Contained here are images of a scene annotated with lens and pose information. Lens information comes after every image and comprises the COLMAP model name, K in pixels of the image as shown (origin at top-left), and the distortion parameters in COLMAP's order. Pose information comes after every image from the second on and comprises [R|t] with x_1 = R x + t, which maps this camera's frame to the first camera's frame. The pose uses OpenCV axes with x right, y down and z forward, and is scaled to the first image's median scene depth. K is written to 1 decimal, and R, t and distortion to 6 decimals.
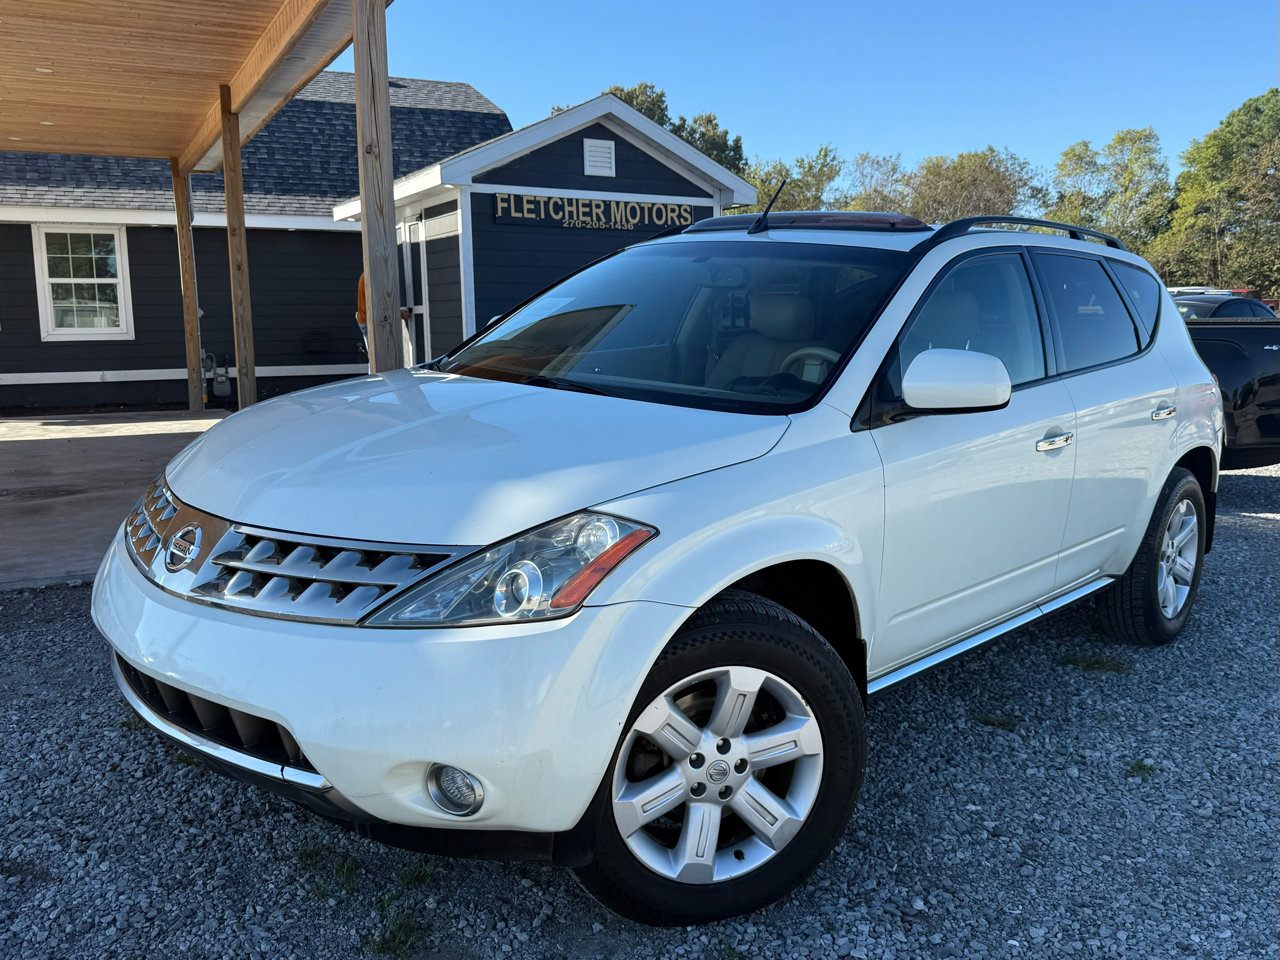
lens RADIAL K [[1058.5, 0, 671.1], [0, 1058.5, 466.5], [0, 0, 1]] dist [0.130566, -0.261434]
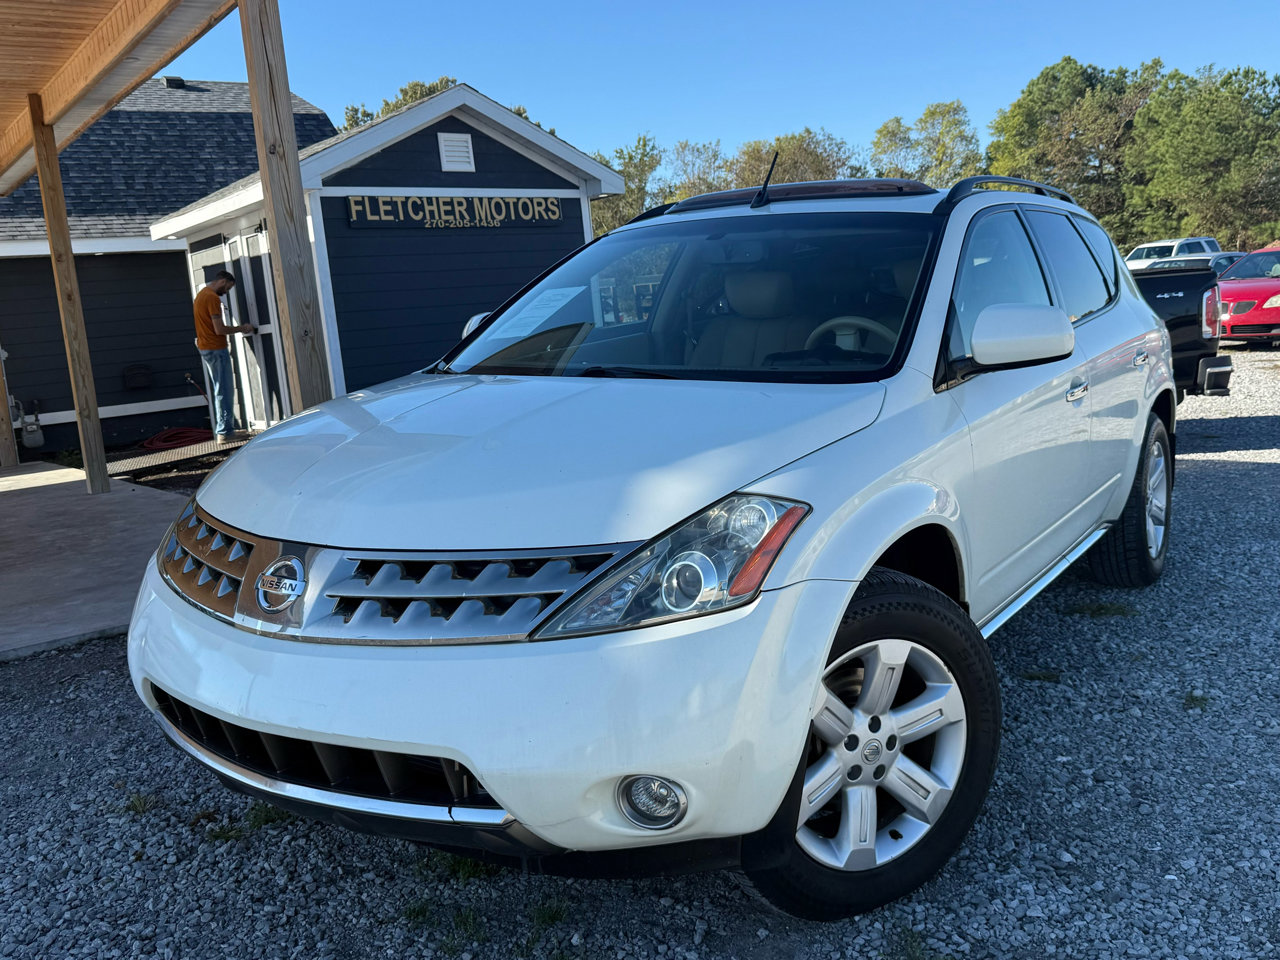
lens RADIAL K [[1104.1, 0, 700.2], [0, 1104.1, 454.9], [0, 0, 1]] dist [0.123796, -0.244479]
pose [[0.981098, -0.099178, 0.166165, -0.177270], [0.101422, 0.994831, -0.005051, 0.005705], [-0.164805, 0.021808, 0.986085, 0.017478]]
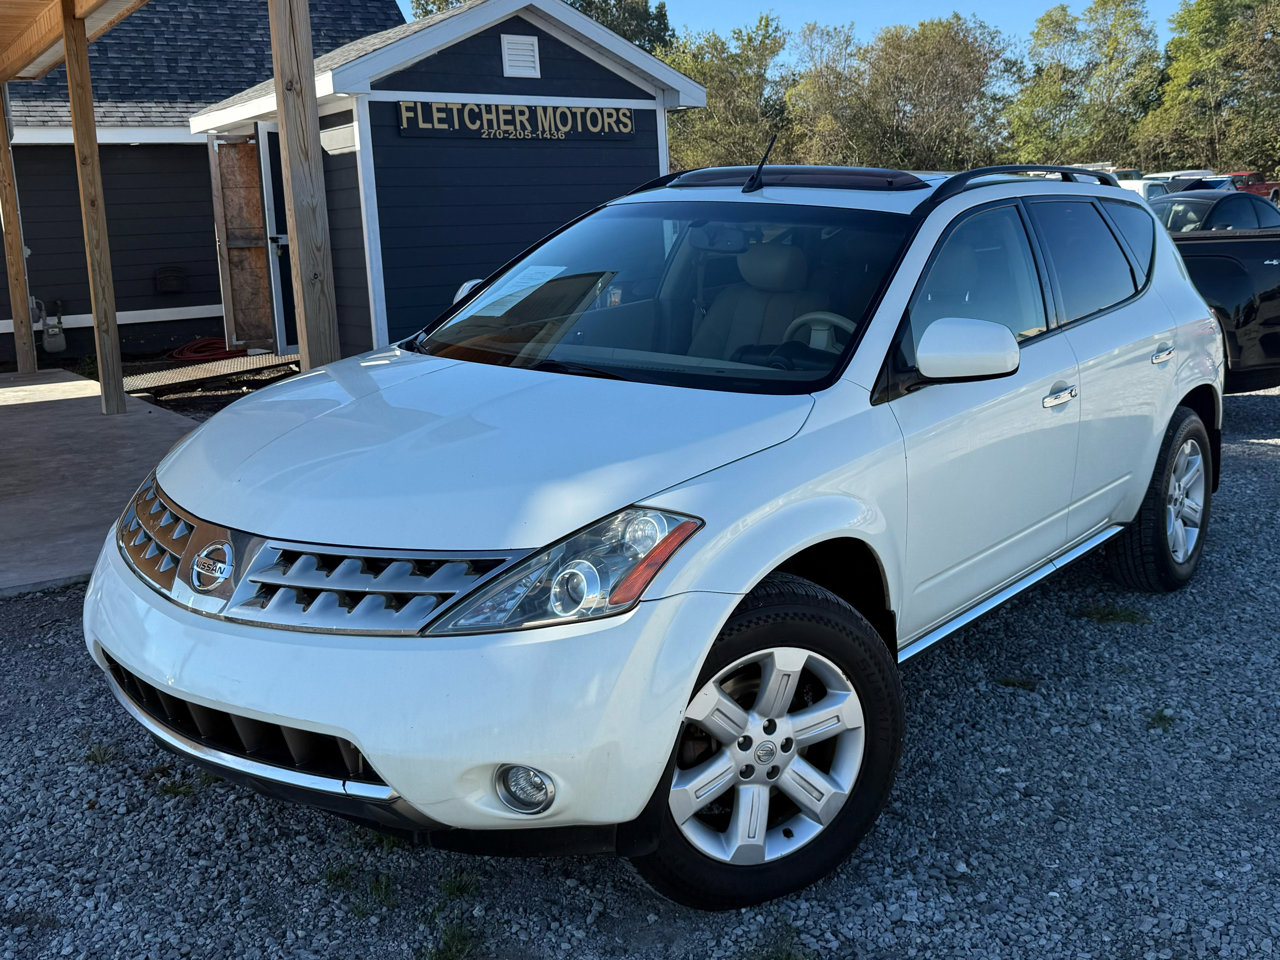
lens RADIAL K [[1271.9, 0, 749.4], [0, 1271.9, 392.8], [0, 0, 1]] dist [0.152735, -0.306339]
pose [[0.992094, -0.047746, 0.116056, -0.068839], [0.048253, 0.998834, -0.001561, -0.039351], [-0.115847, 0.007149, 0.993241, -0.153769]]
